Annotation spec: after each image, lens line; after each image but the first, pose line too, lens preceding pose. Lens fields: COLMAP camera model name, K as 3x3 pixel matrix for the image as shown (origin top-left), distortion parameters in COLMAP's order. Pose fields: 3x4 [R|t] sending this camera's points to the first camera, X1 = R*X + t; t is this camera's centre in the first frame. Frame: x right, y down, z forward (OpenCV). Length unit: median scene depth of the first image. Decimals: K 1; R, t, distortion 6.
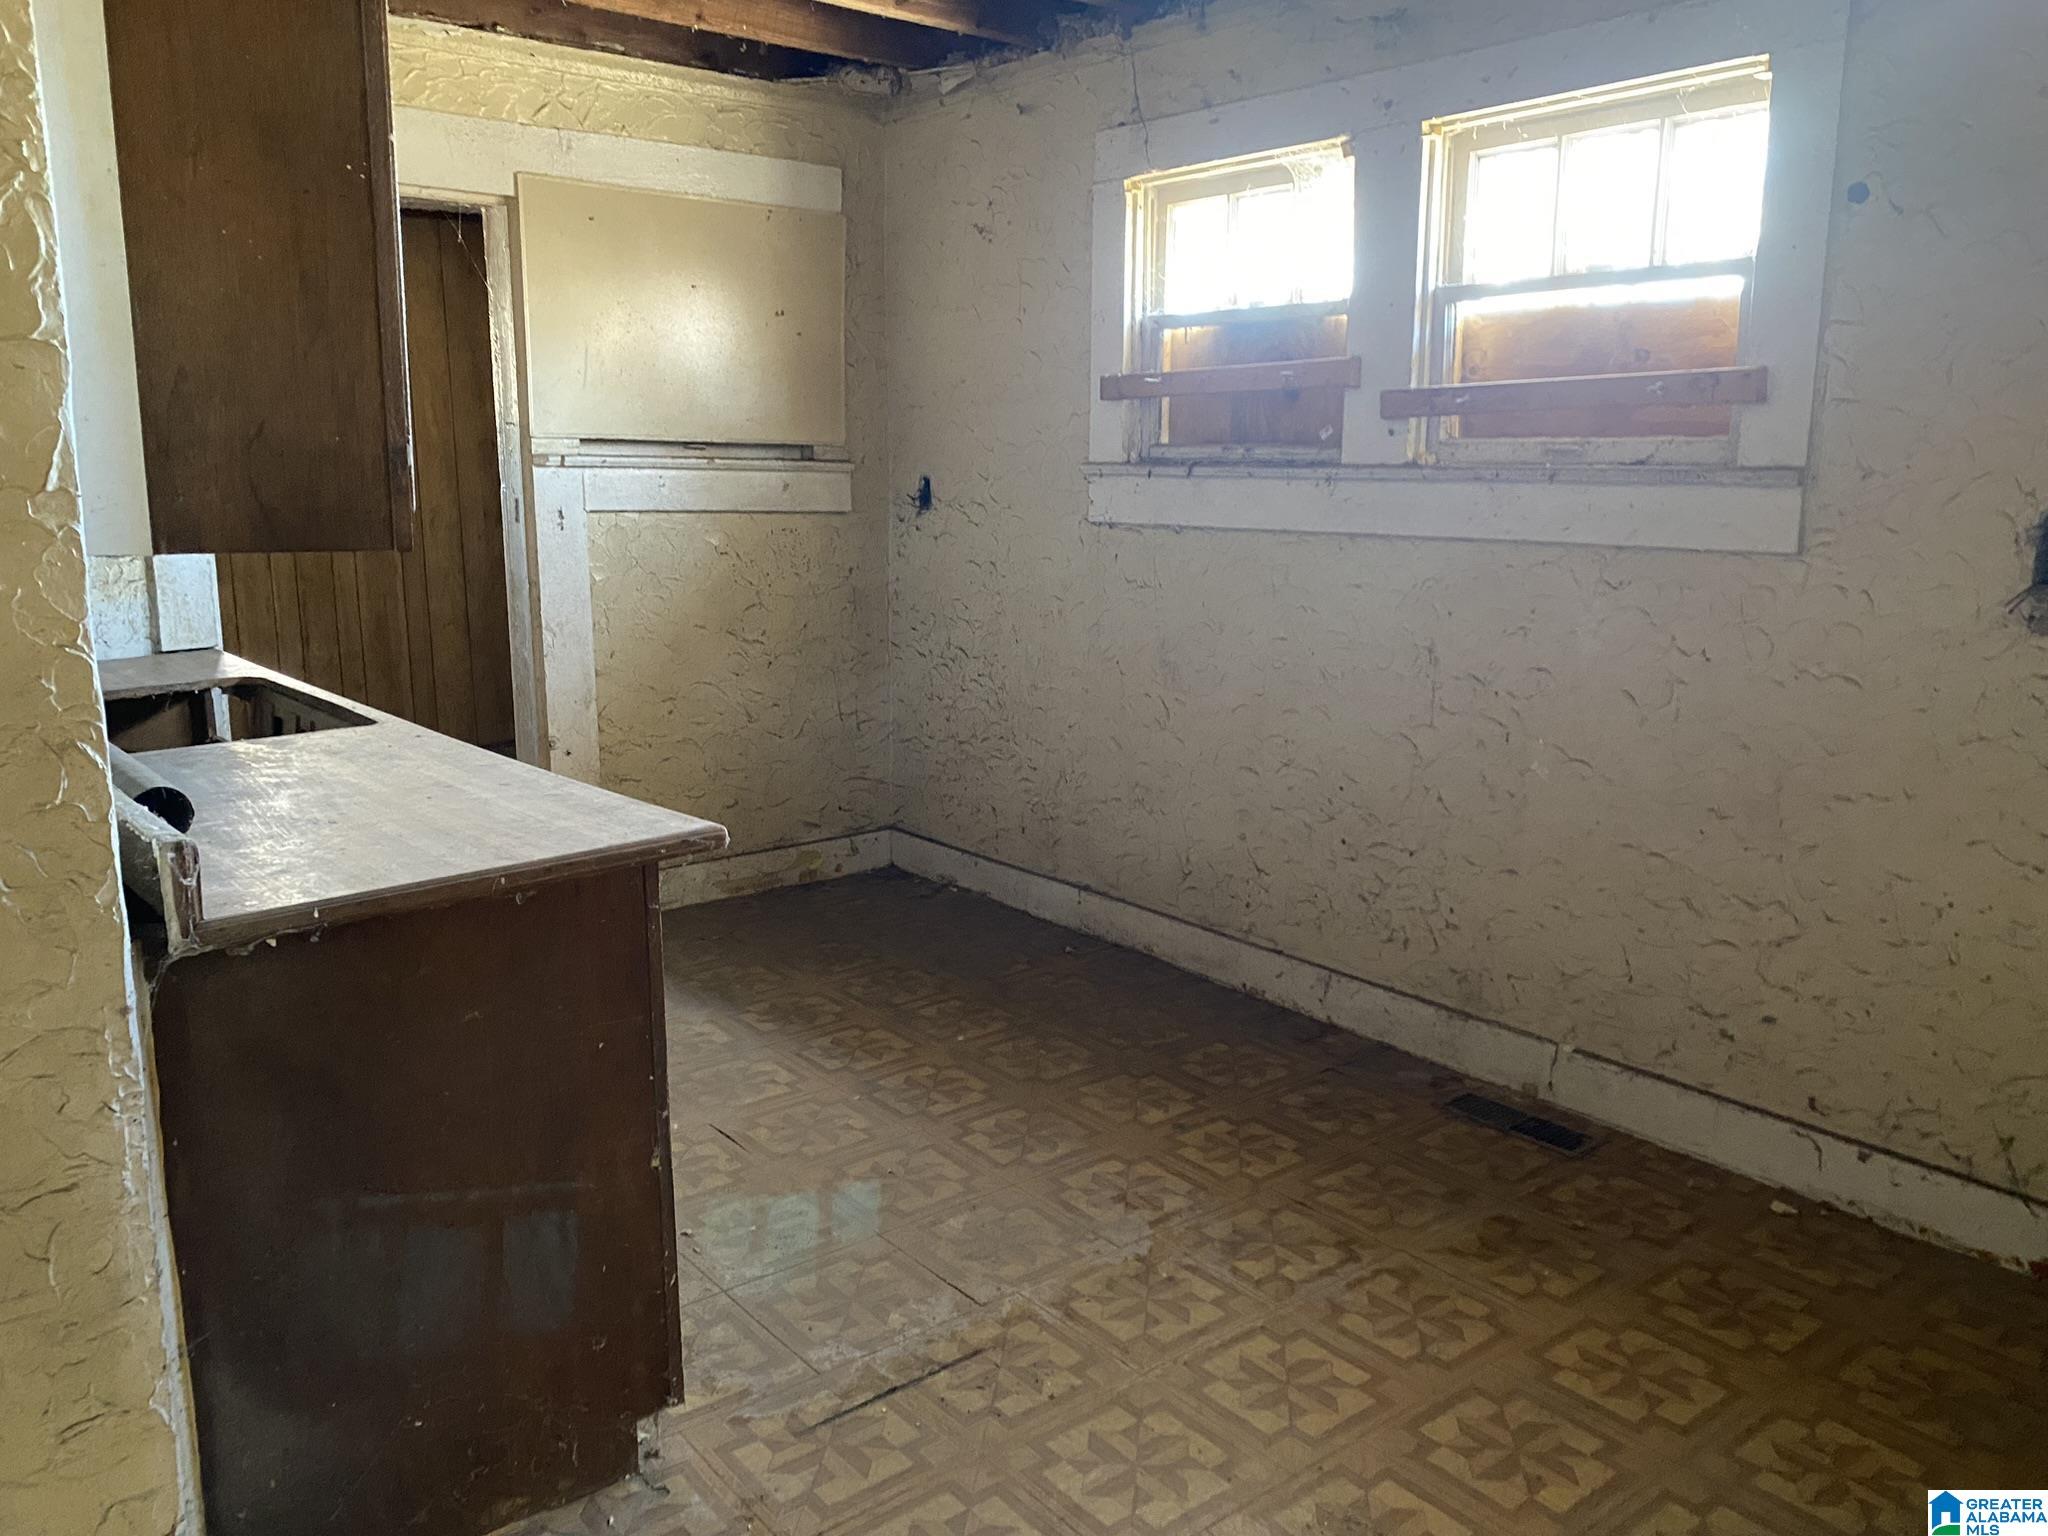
lens RADIAL K [[1548.8, 0, 1031.5], [0, 1548.8, 734.3], [0, 0, 1]] dist [0.042027, -0.034861]
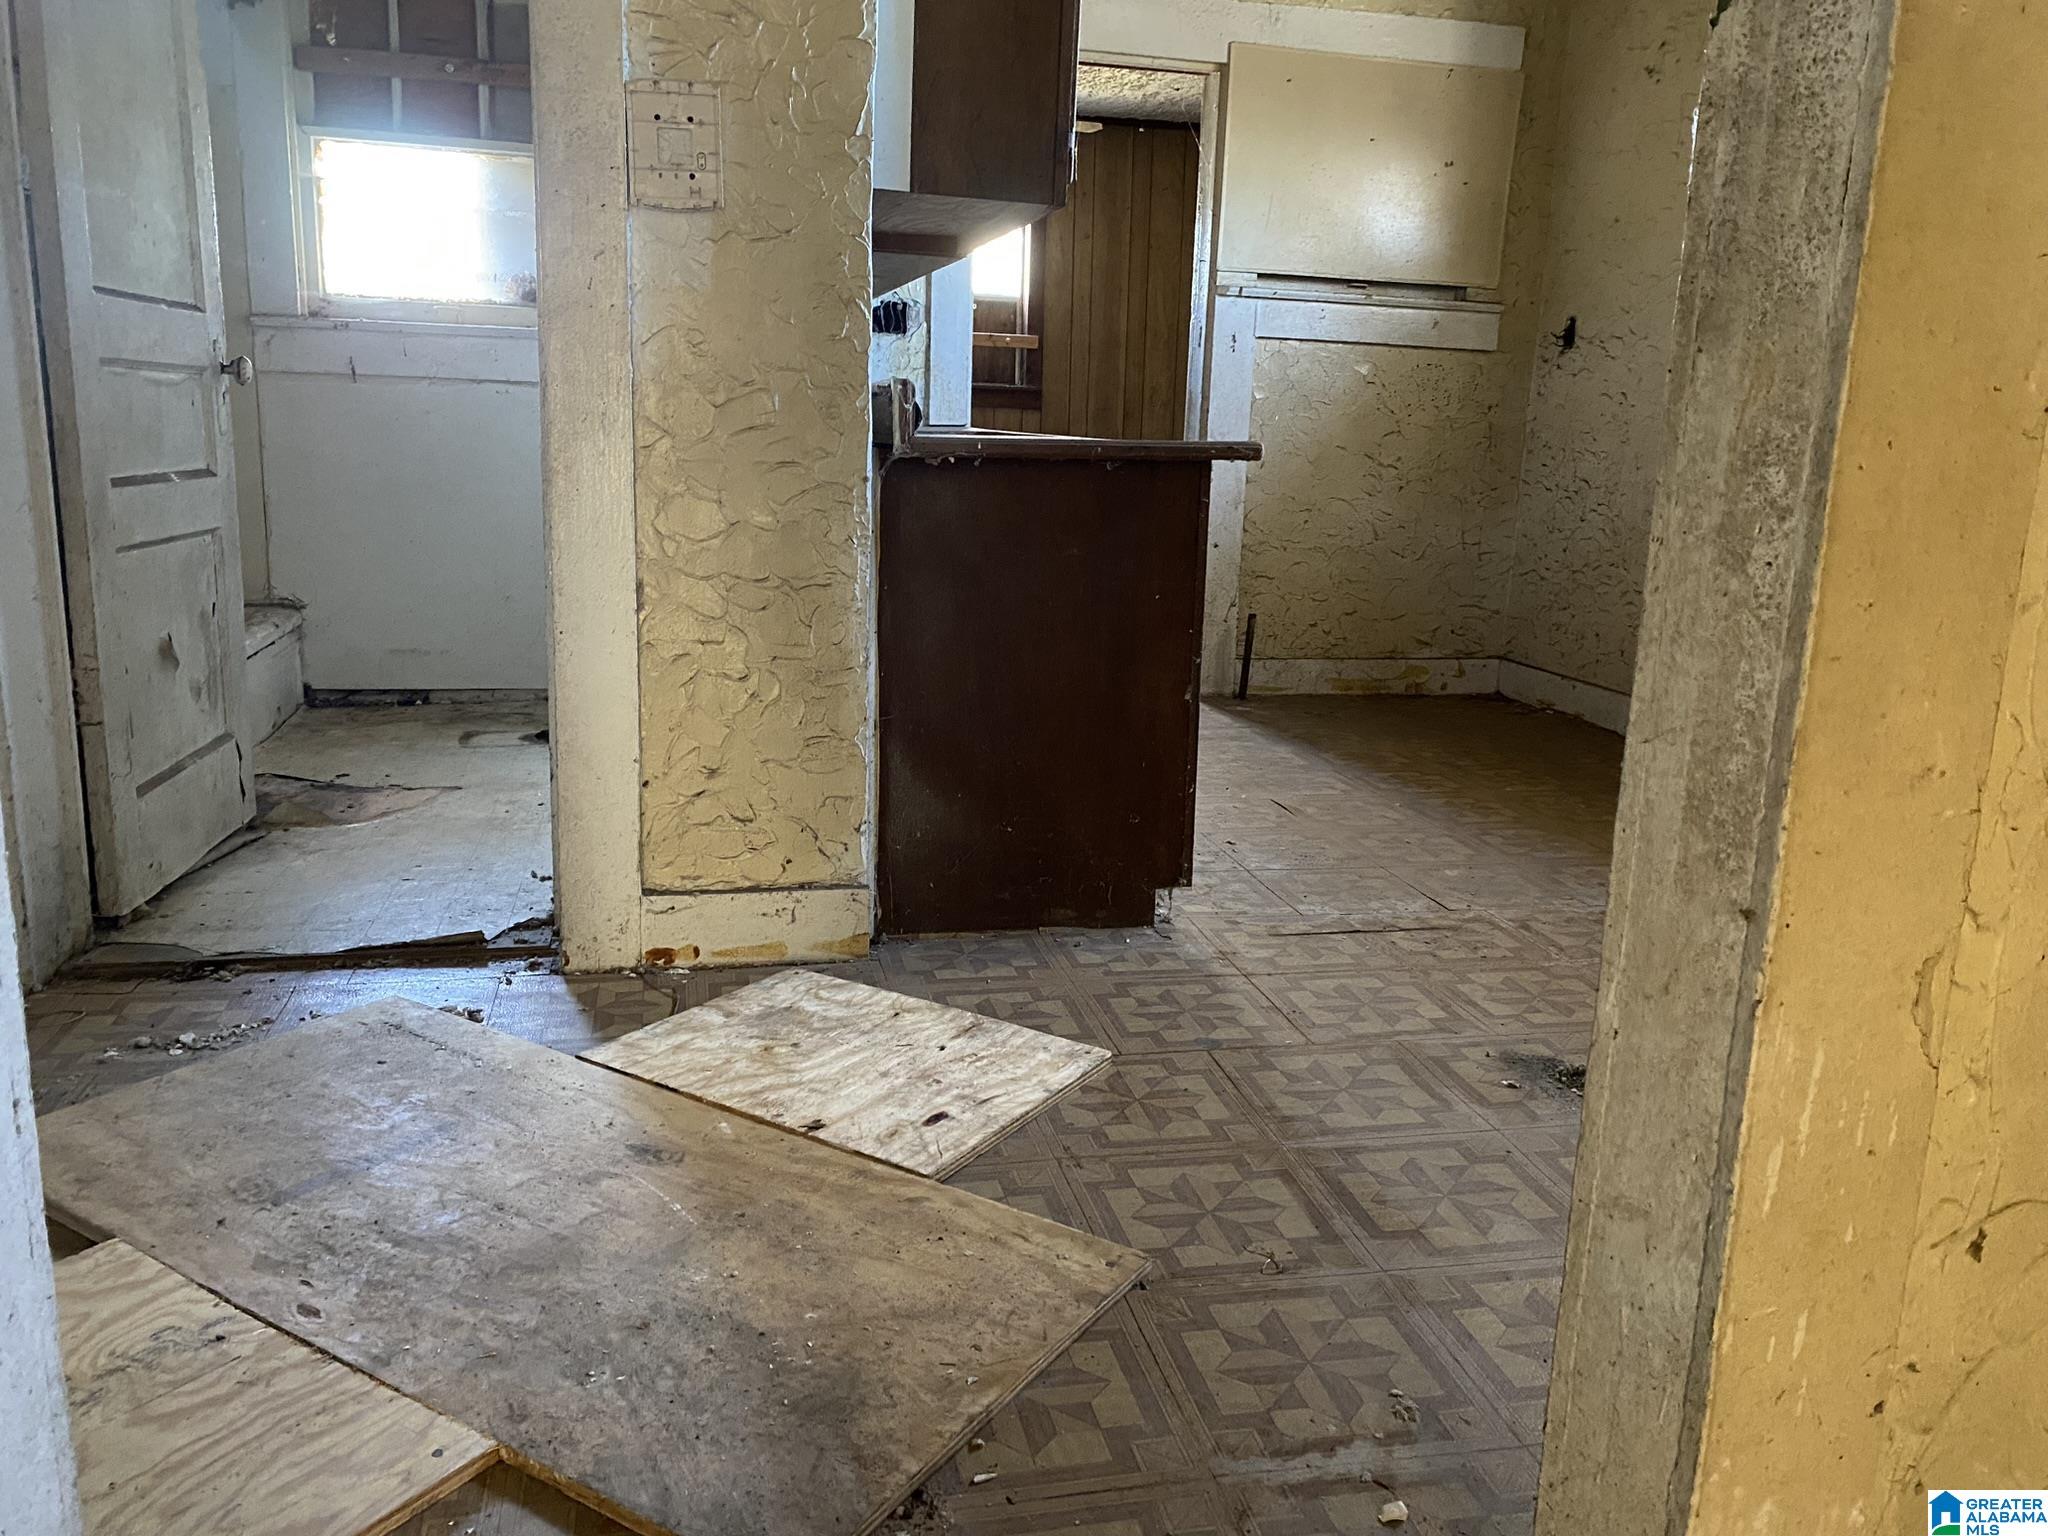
lens RADIAL K [[1547.5, 0, 1029.5], [0, 1547.5, 759.4], [0, 0, 1]] dist [0.084458, -0.143690]
pose [[0.894090, 0.121295, -0.431151, 0.147141], [-0.110566, 0.992612, 0.049965, 0.182632], [0.434026, 0.002997, 0.900895, -0.181276]]
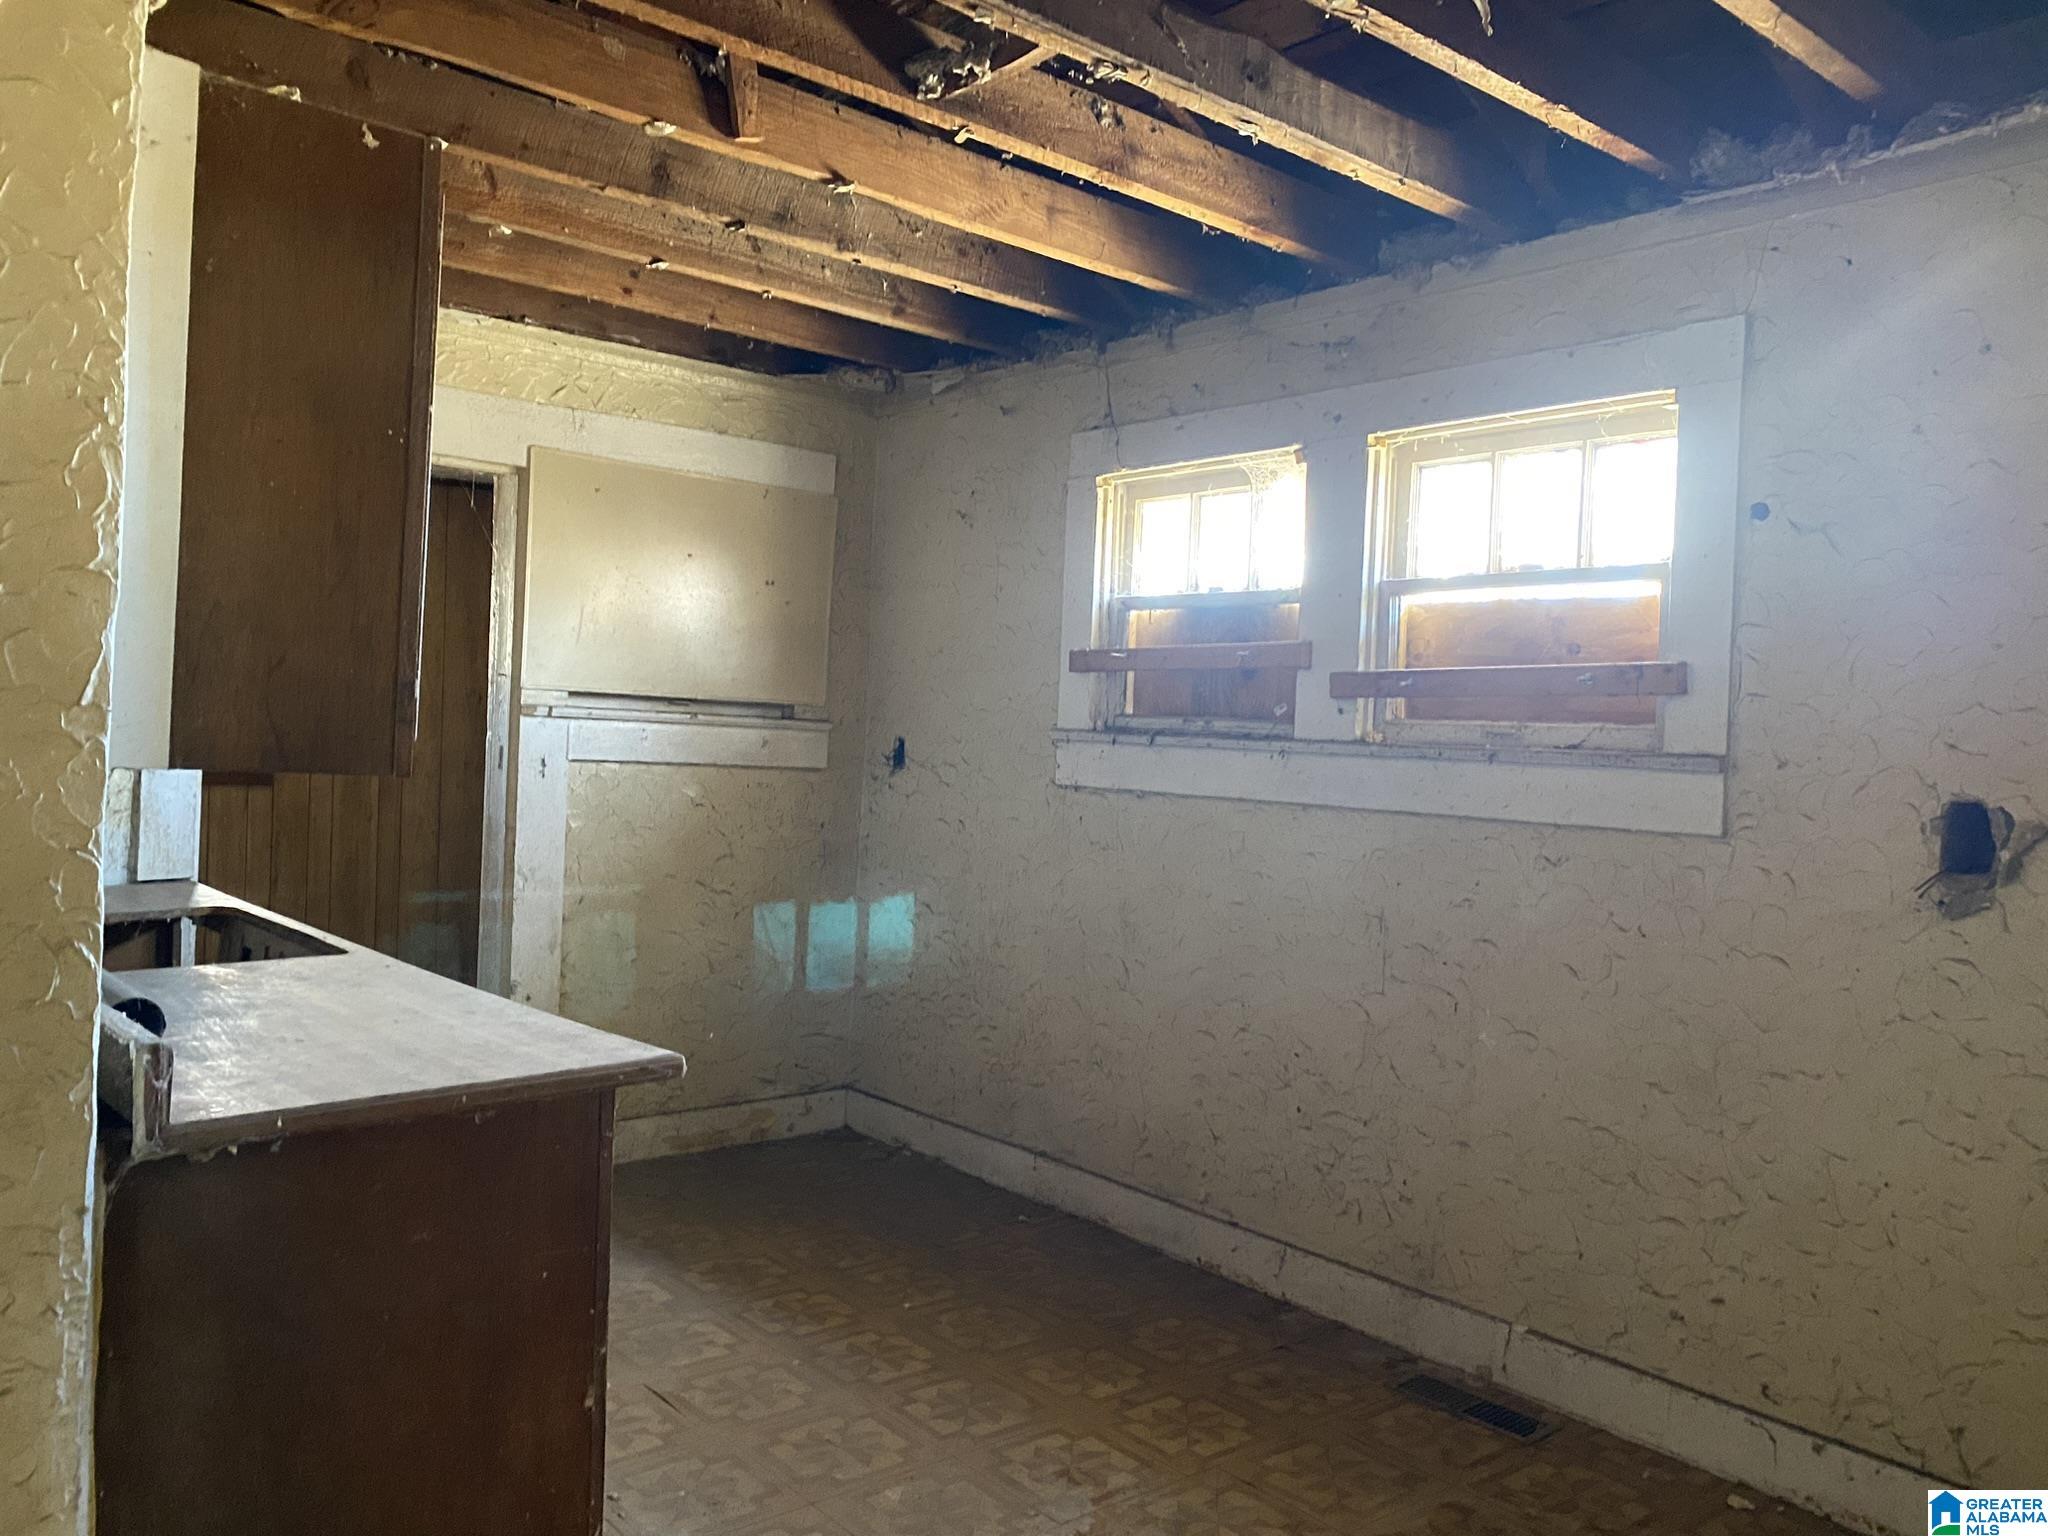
lens RADIAL K [[1552.9, 0, 1032.9], [0, 1552.9, 736.5], [0, 0, 1]] dist [0.077007, -0.076167]
pose [[0.999217, 0.036119, 0.016162, 0.005109], [-0.032735, 0.983994, -0.175167, 0.016656], [-0.022231, 0.174501, 0.984406, -0.039844]]
